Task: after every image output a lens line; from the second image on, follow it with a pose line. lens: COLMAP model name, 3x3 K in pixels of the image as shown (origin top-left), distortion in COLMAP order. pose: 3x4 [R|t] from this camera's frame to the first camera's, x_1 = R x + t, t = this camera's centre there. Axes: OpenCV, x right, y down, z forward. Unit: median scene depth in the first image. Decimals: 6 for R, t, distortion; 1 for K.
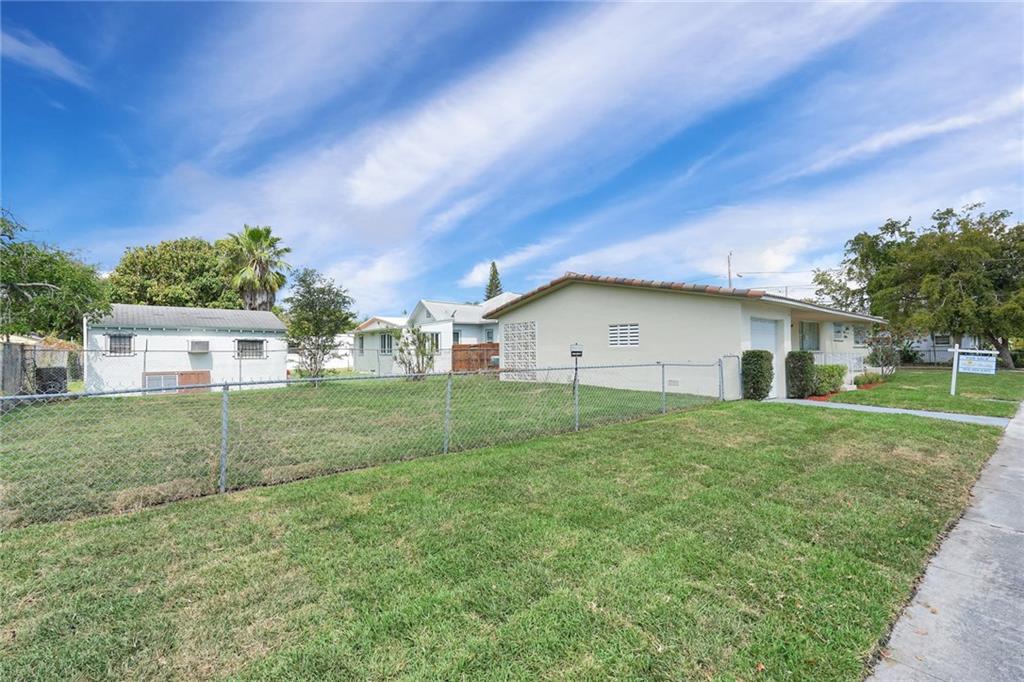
lens RADIAL K [[471.2, 0, 516.9], [0, 471.2, 344.3], [0, 0, 1]] dist [-0.002246, -0.000035]
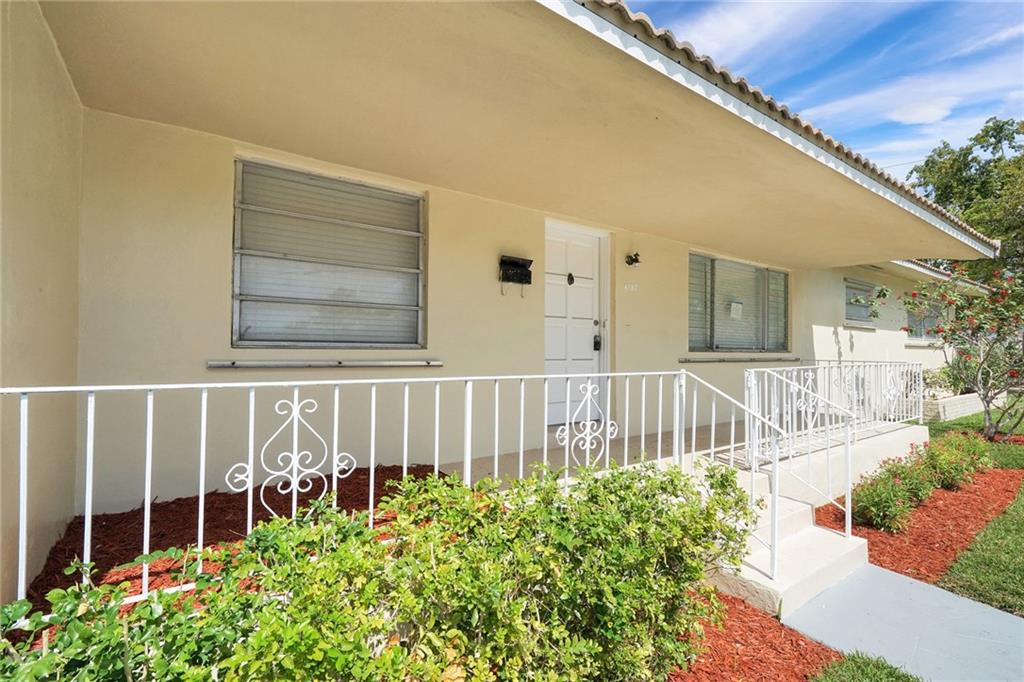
lens RADIAL K [[471.2, 0, 516.9], [0, 471.2, 344.3], [0, 0, 1]] dist [-0.002246, -0.000035]
pose [[0.994294, 0.007923, -0.106378, 0.294979], [-0.008036, 0.999968, -0.000633, 0.005449], [0.106370, 0.001484, 0.994326, 0.388641]]
